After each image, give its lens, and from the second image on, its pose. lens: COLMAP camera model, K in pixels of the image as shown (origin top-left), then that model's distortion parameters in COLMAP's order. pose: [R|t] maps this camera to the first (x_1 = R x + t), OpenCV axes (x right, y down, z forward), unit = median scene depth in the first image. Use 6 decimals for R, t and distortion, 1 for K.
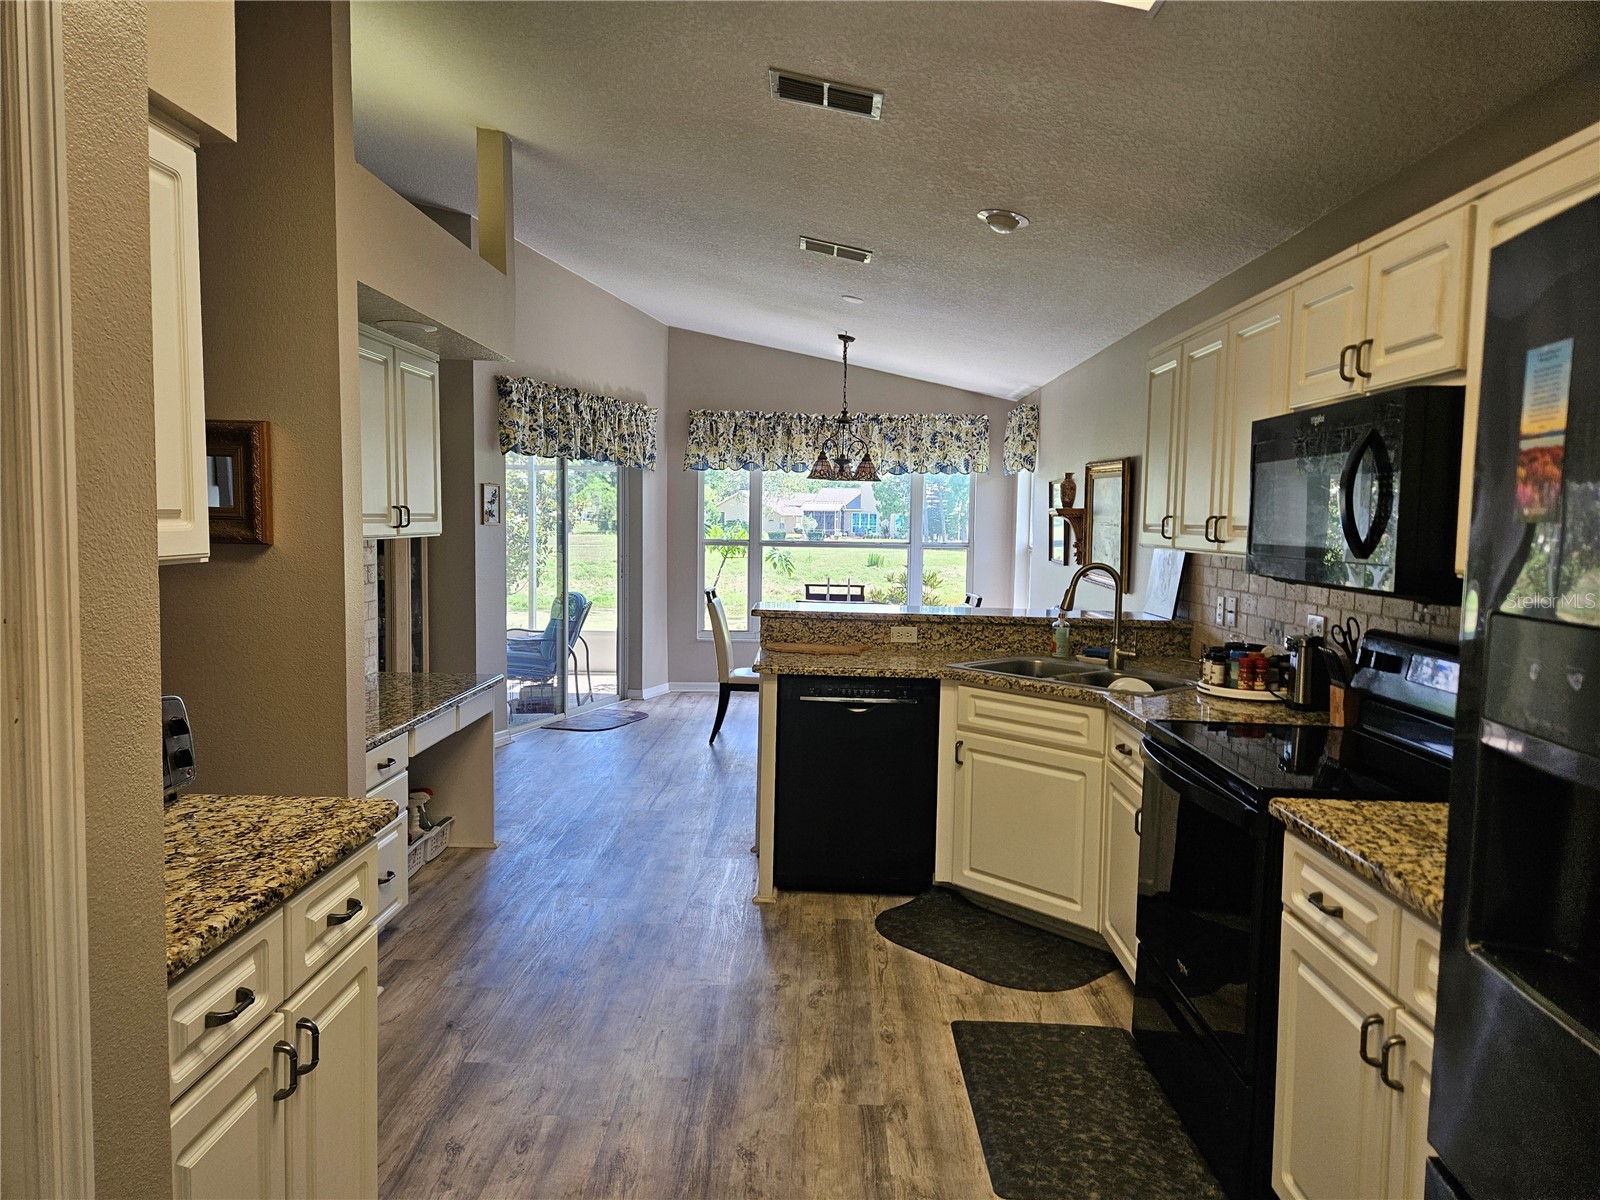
lens RADIAL K [[1066.1, 0, 789.5], [0, 1066.1, 591.4], [0, 0, 1]] dist [0.073799, -0.064531]
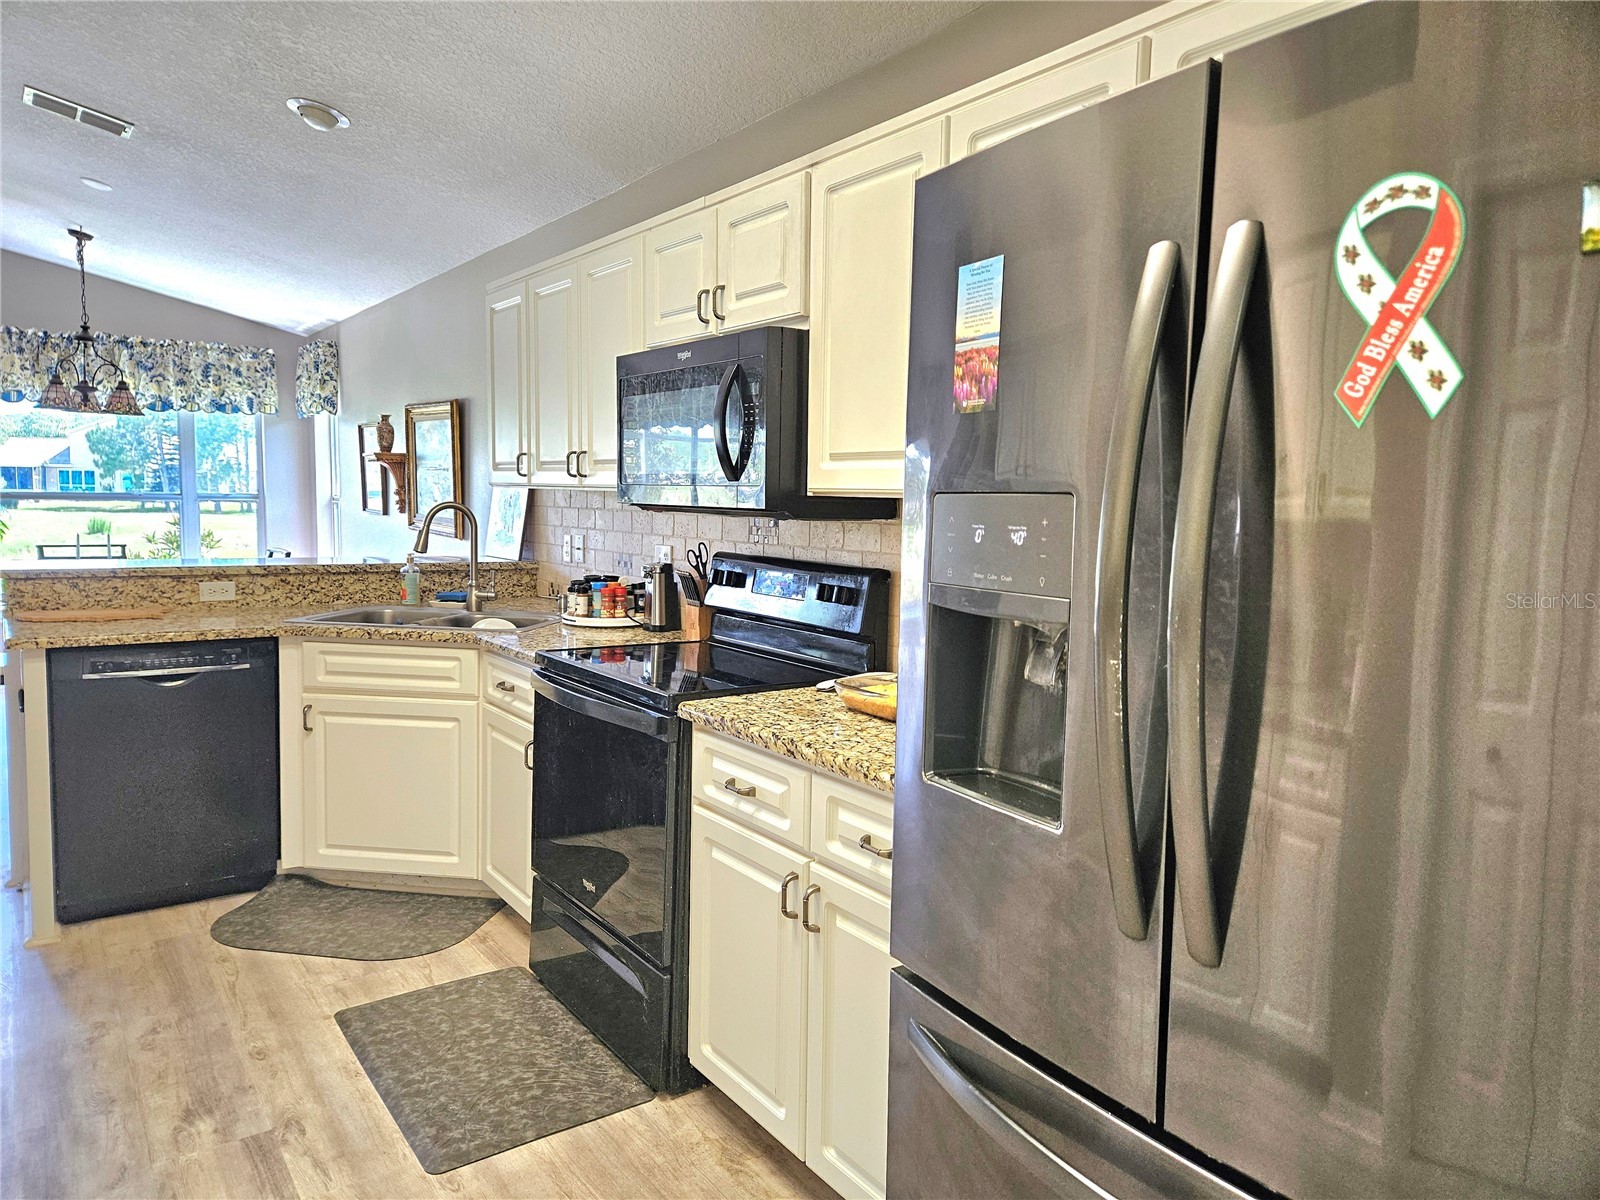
lens RADIAL K [[1066.1, 0, 799.7], [0, 1066.1, 580.7], [0, 0, 1]] dist [0.073799, -0.064531]
pose [[0.792836, -0.053212, 0.607107, -0.059918], [0.037741, 0.998556, 0.038235, 0.021844], [-0.608265, -0.007401, 0.793699, 0.056434]]
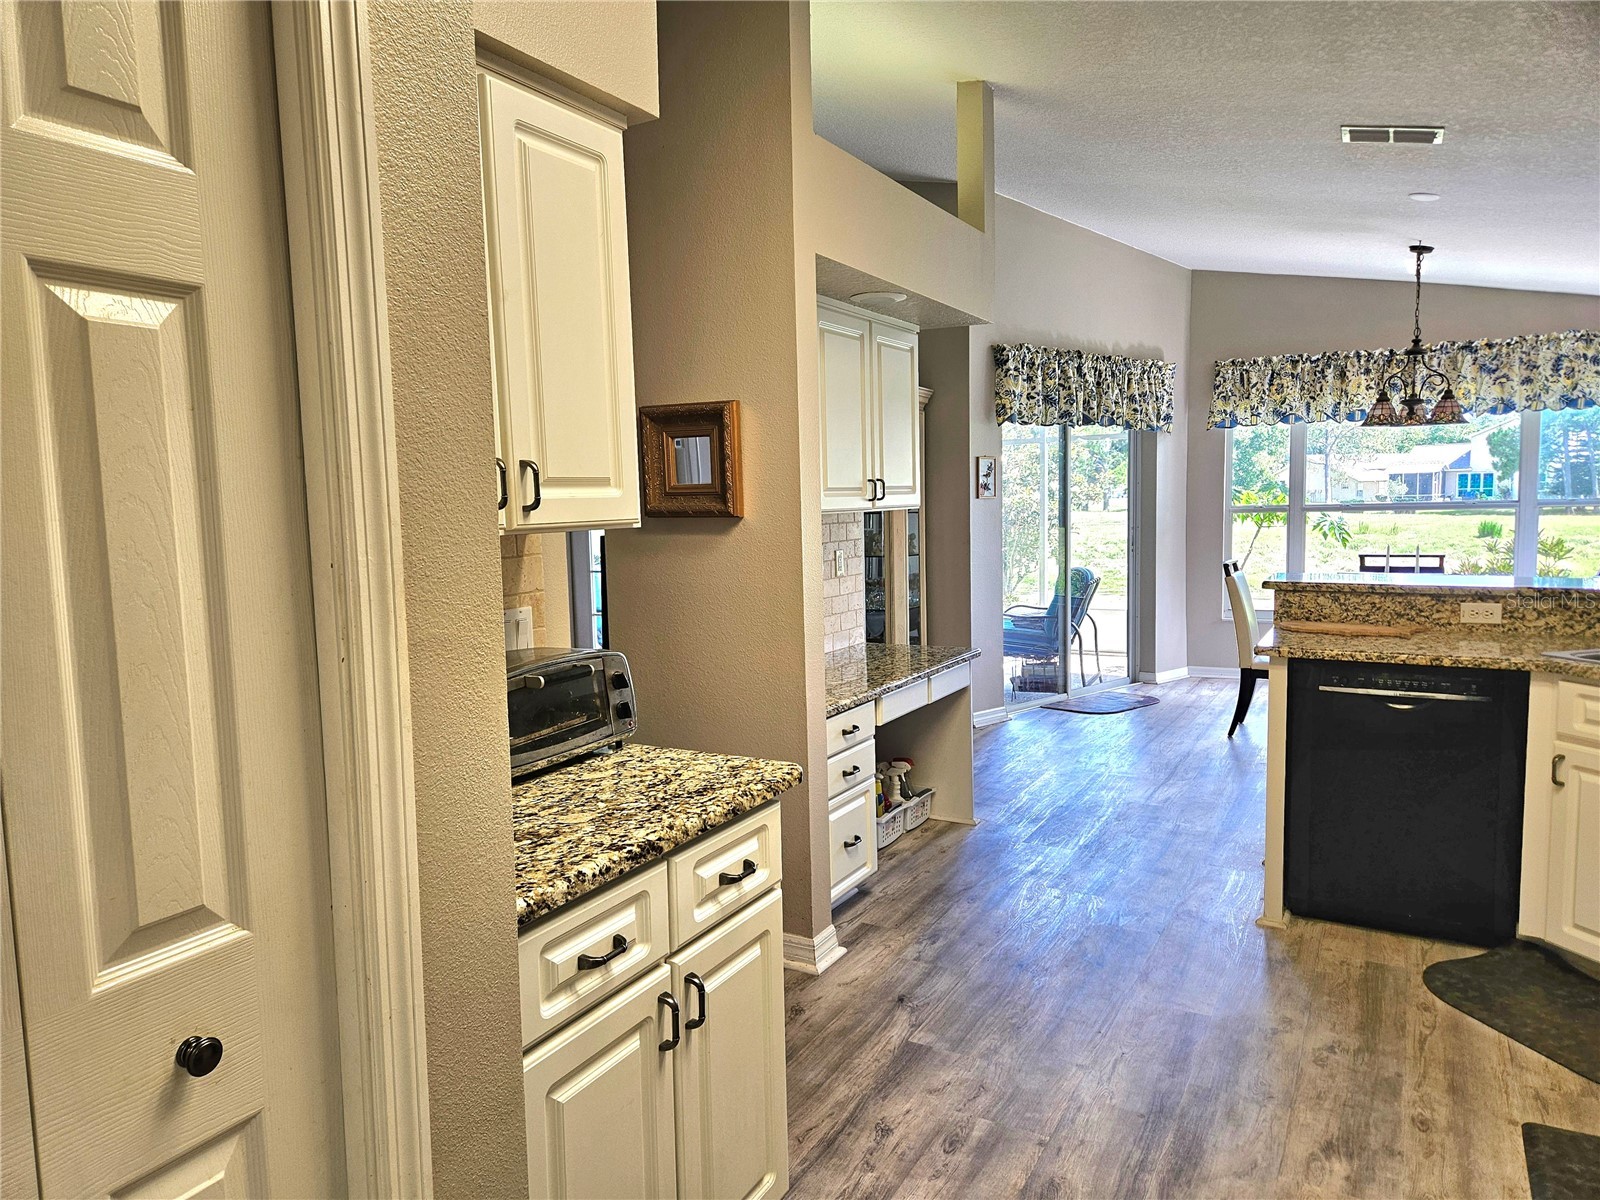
lens RADIAL K [[1066.1, 0, 779.3], [0, 1066.1, 602.3], [0, 0, 1]] dist [0.073799, -0.064531]
pose [[0.878014, 0.007214, -0.478580, 0.048371], [0.006377, 0.999621, 0.026767, 0.010735], [0.478592, -0.026554, 0.877636, 0.082396]]
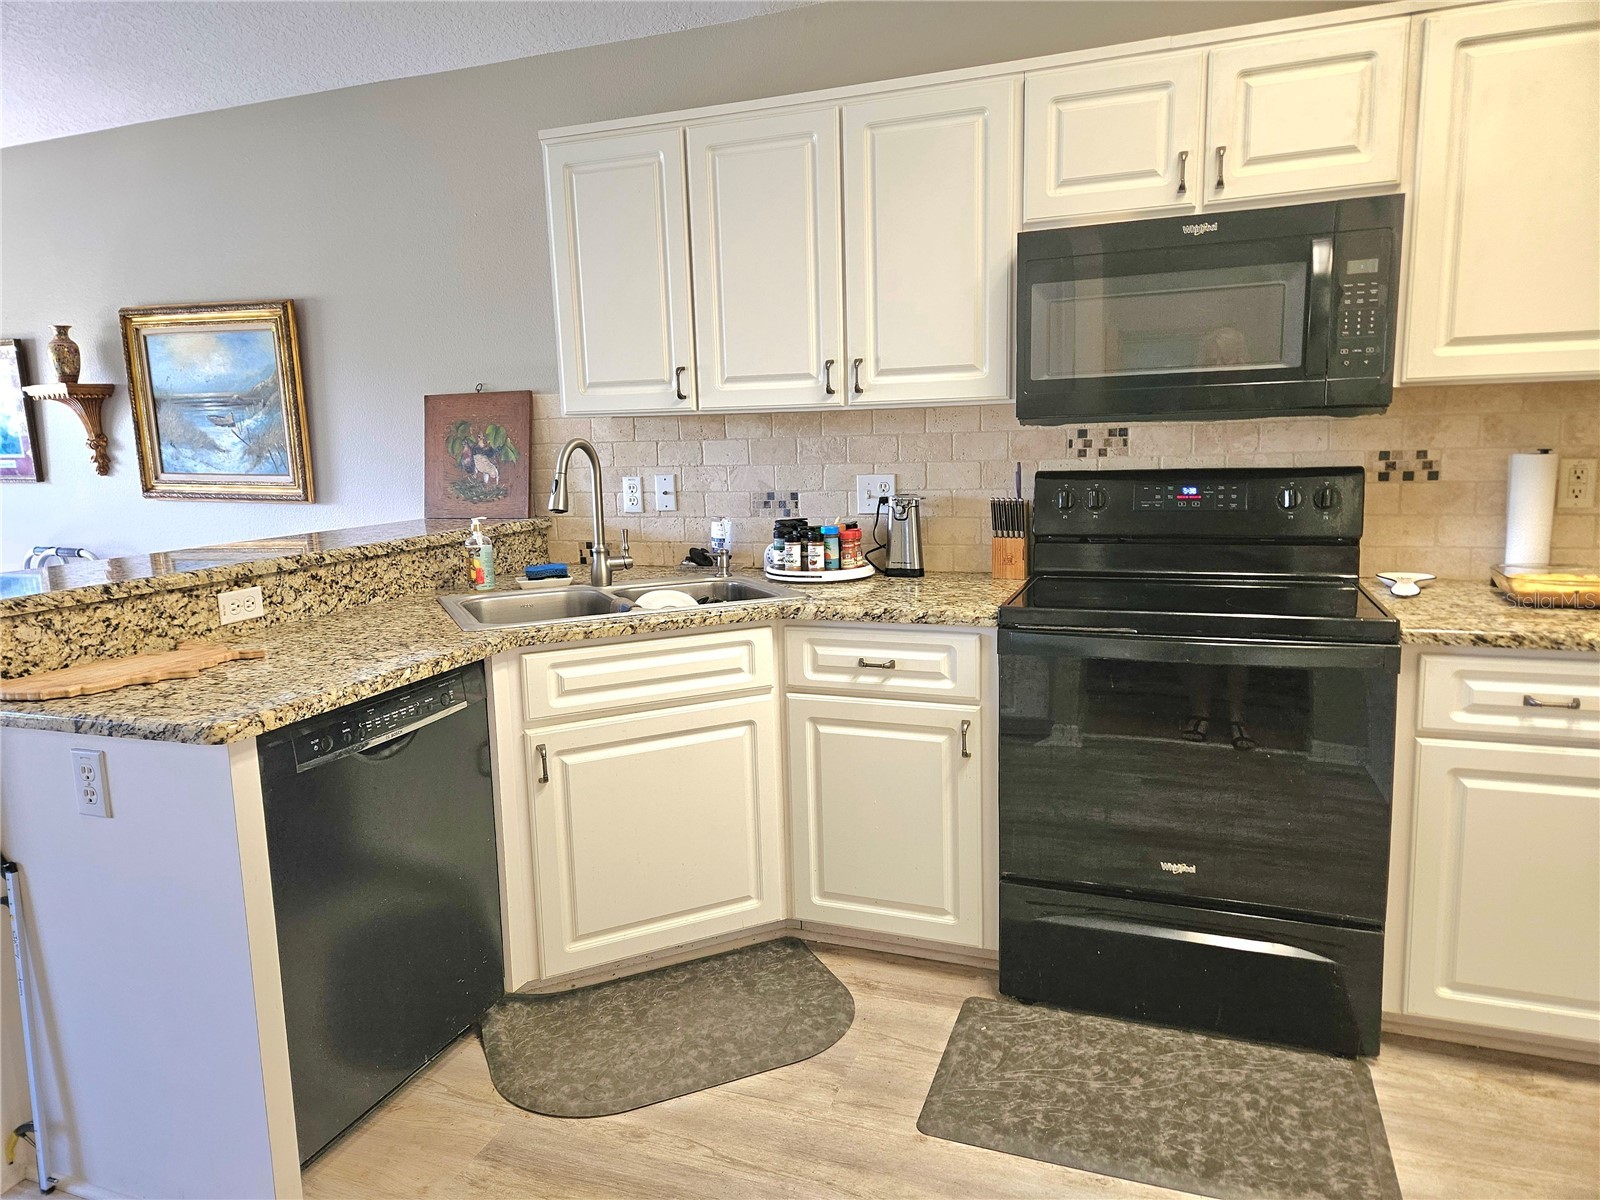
lens RADIAL K [[1066.1, 0, 841.4], [0, 1066.1, 580.0], [0, 0, 1]] dist [0.073799, -0.064531]
pose [[0.331586, -0.171027, 0.927793, -0.359877], [0.103697, 0.984079, 0.144343, -0.021598], [-0.937709, 0.048347, 0.344042, 0.703775]]
